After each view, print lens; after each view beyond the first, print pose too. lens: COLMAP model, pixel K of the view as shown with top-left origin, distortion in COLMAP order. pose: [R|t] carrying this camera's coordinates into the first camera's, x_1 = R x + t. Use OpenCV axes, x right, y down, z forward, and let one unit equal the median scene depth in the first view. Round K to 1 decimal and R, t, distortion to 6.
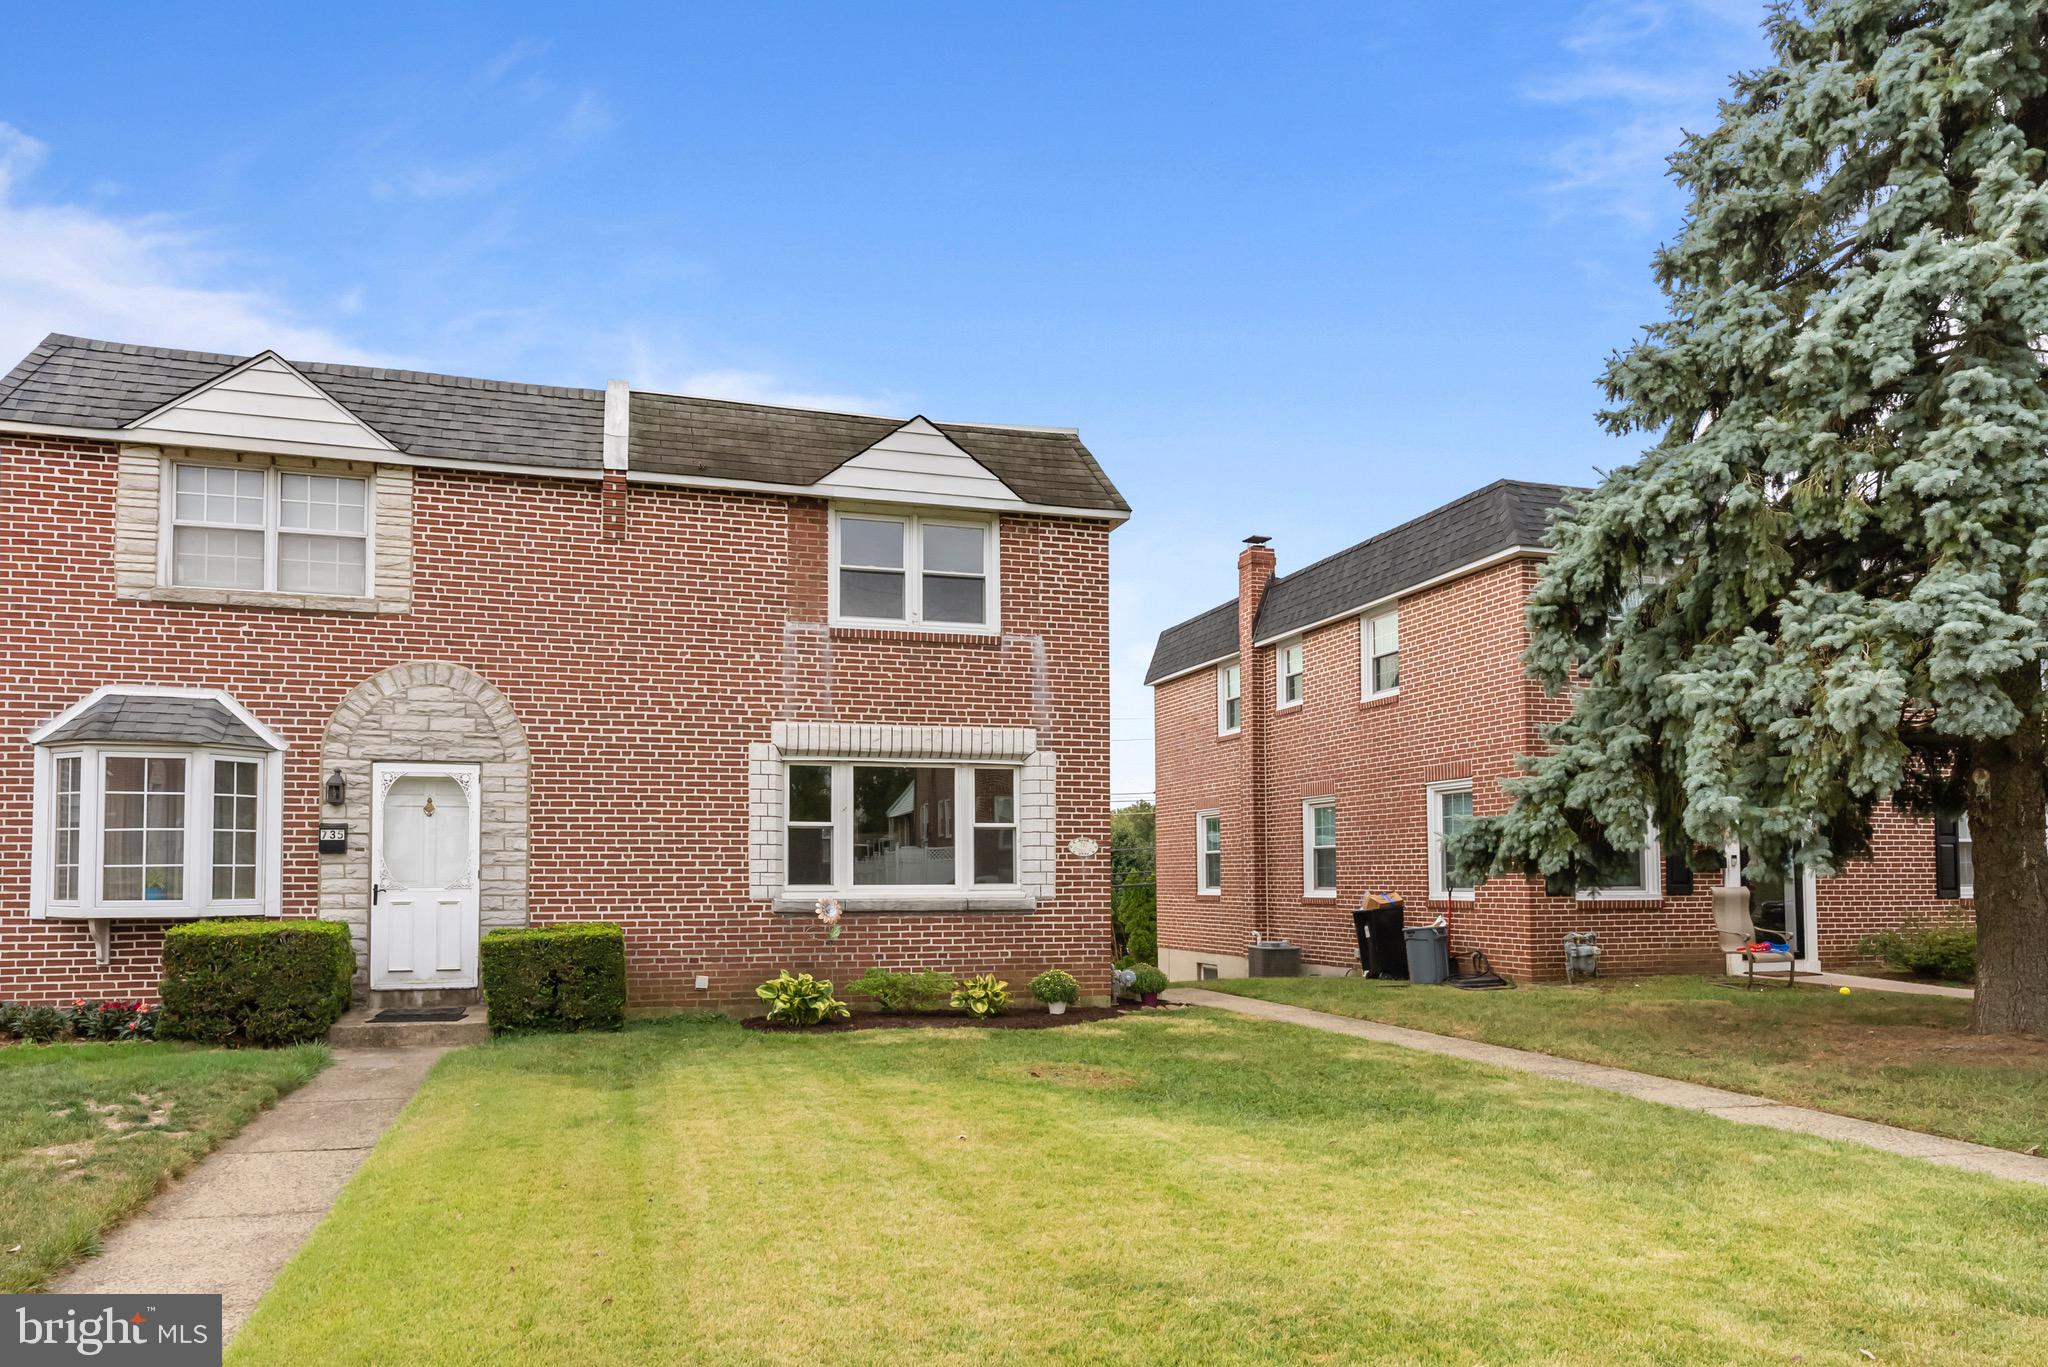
lens RADIAL K [[1224.6, 0, 1024.0], [0, 1224.6, 683.5], [0, 0, 1]] dist [0.001898, 0.000585]
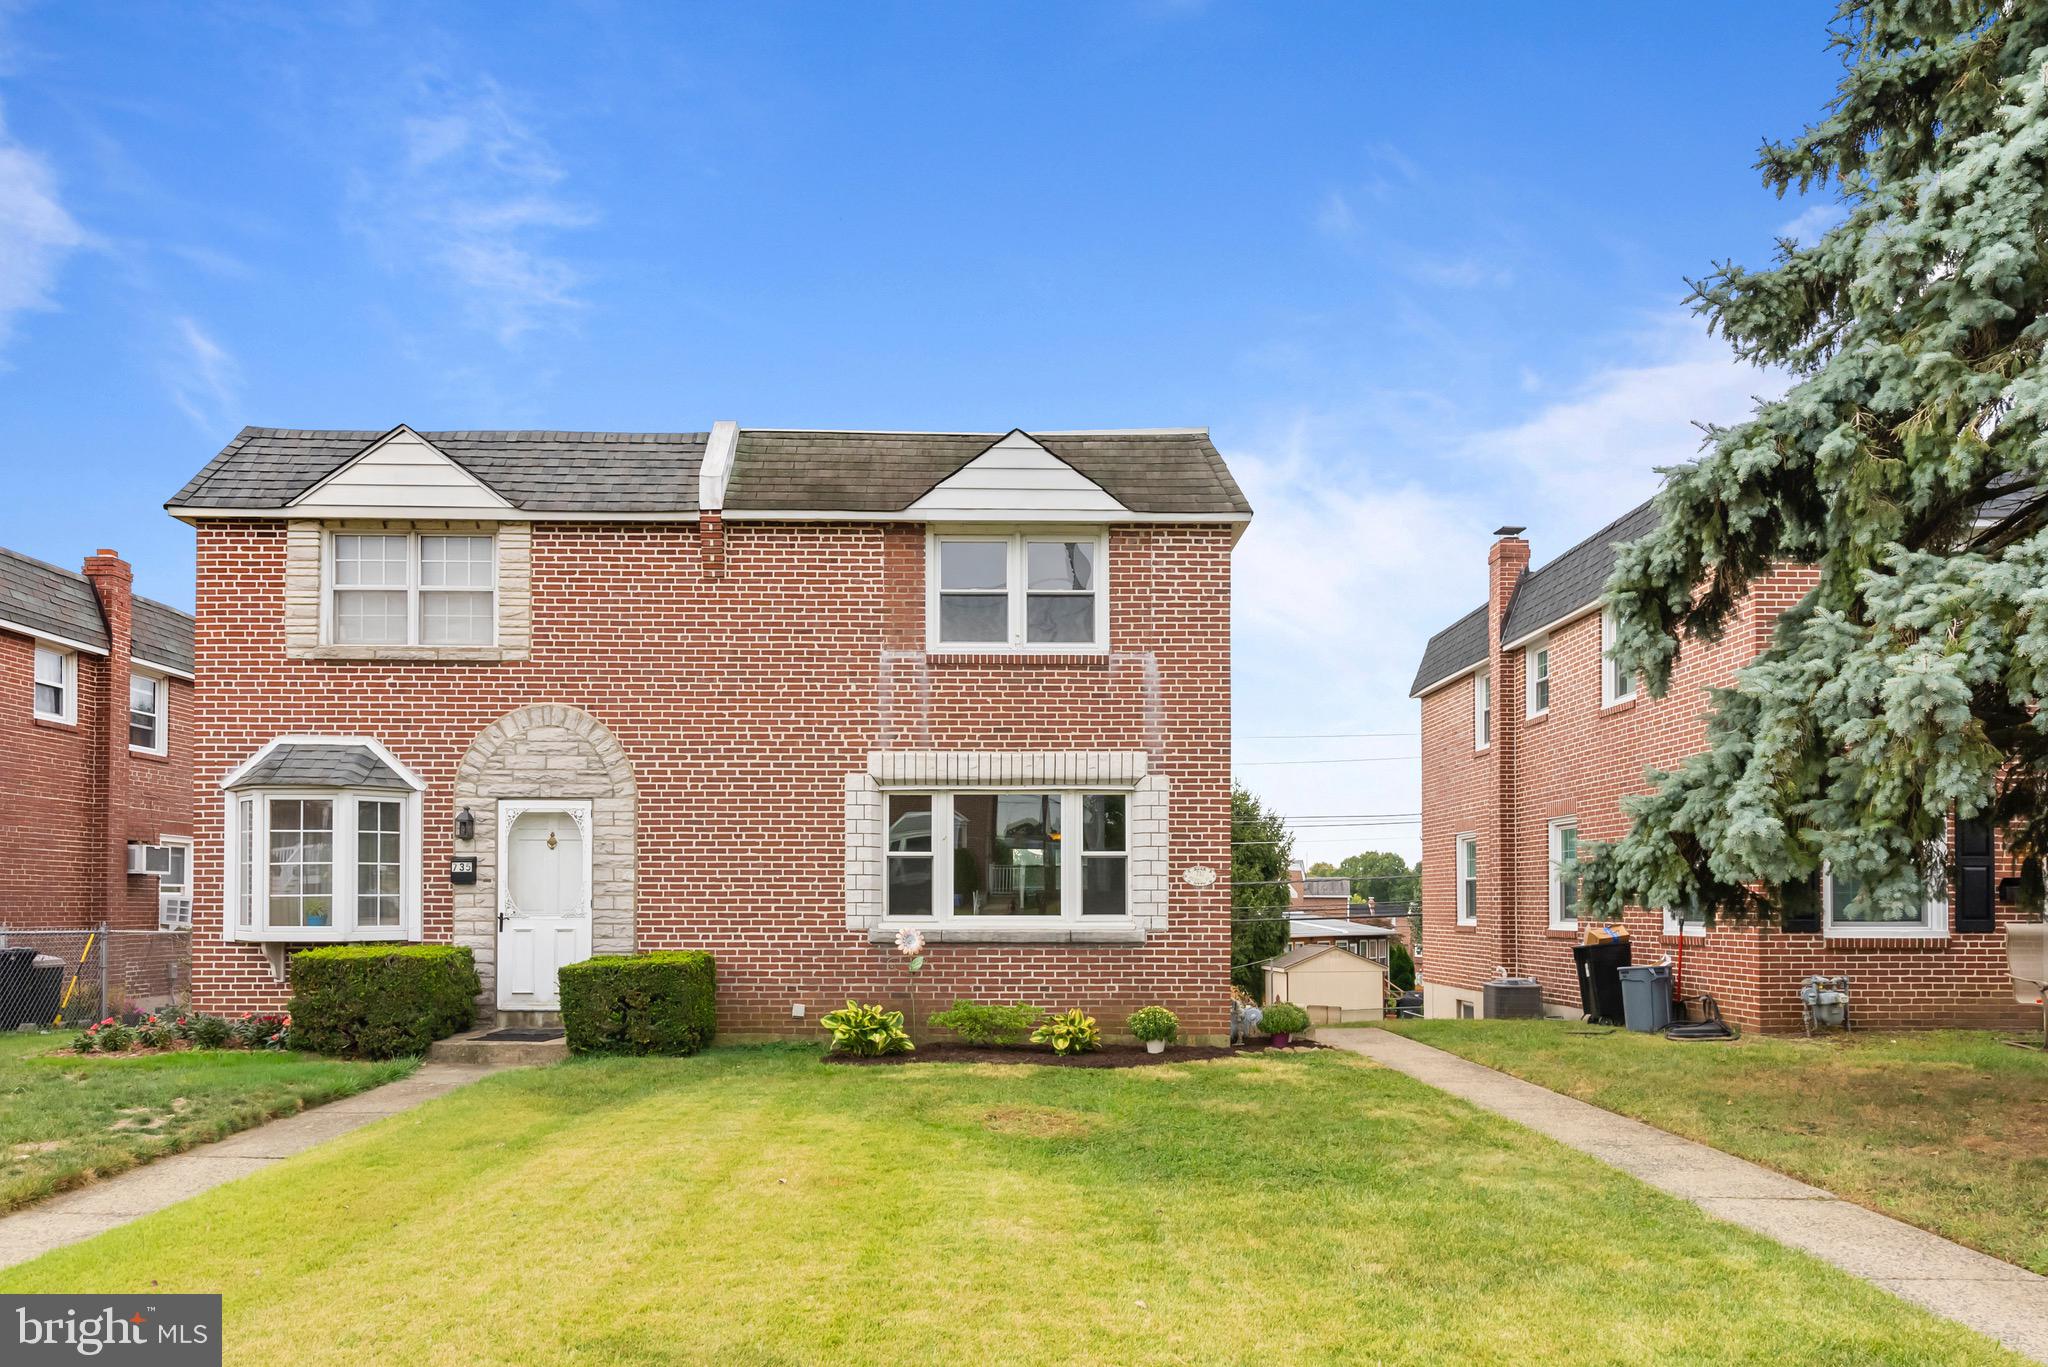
lens RADIAL K [[1259.1, 0, 1023.8], [0, 1259.1, 738.0], [0, 0, 1]] dist [0.000018, 0.002757]
pose [[0.967848, -0.029153, -0.249839, 0.185575], [0.035812, 0.999113, 0.022149, 0.001994], [0.248972, -0.030384, 0.968034, 0.043383]]
